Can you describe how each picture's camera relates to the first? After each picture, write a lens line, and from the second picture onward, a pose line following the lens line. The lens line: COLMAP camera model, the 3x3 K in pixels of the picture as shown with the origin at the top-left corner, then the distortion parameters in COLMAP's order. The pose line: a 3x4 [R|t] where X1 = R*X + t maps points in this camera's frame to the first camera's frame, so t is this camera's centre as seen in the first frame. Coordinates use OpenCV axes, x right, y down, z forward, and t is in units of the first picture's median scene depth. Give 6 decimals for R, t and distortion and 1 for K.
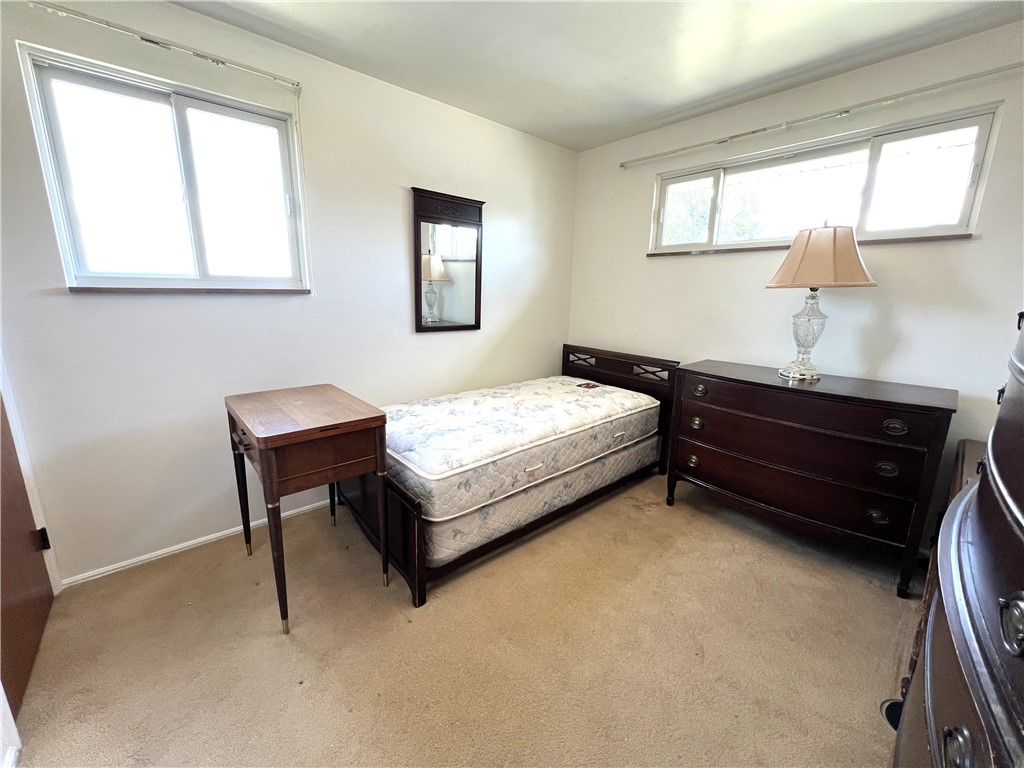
lens RADIAL K [[410.1, 0, 503.6], [0, 410.1, 383.6], [0, 0, 1]] dist [-0.005006, 0.000281]
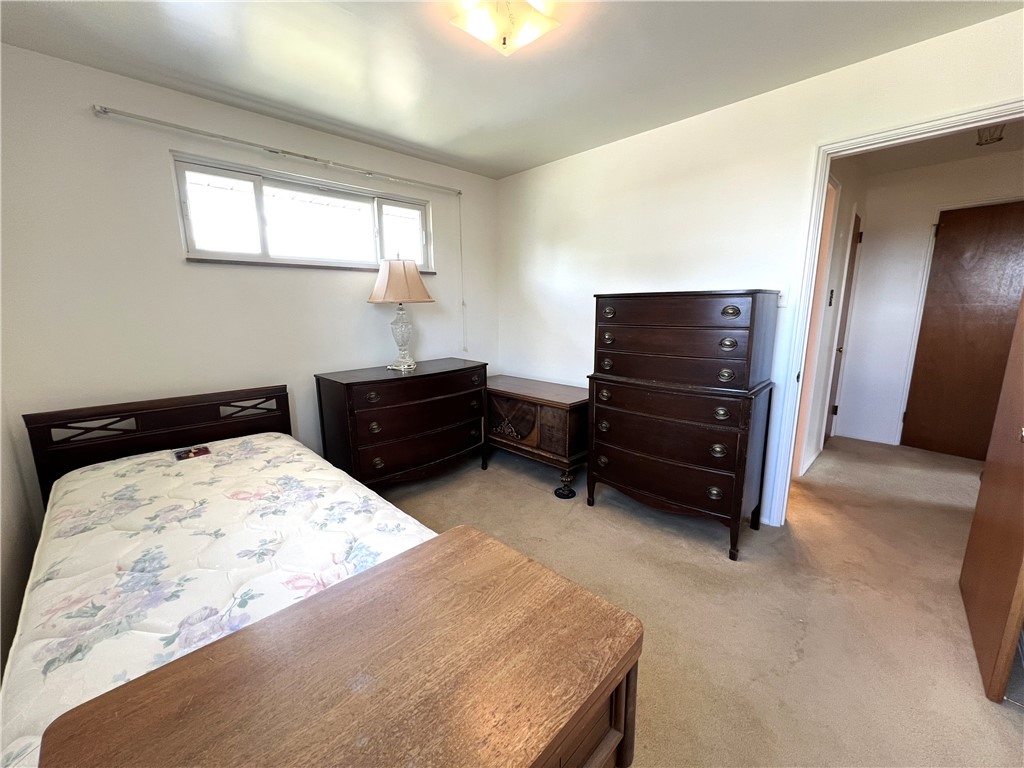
lens RADIAL K [[410.1, 0, 504.3], [0, 410.1, 384.0], [0, 0, 1]] dist [-0.005006, 0.000281]
pose [[-0.063975, -0.198693, 0.977972, -0.532699], [0.230038, 0.950652, 0.208191, -0.145926], [-0.971077, 0.238289, -0.015111, 0.606182]]
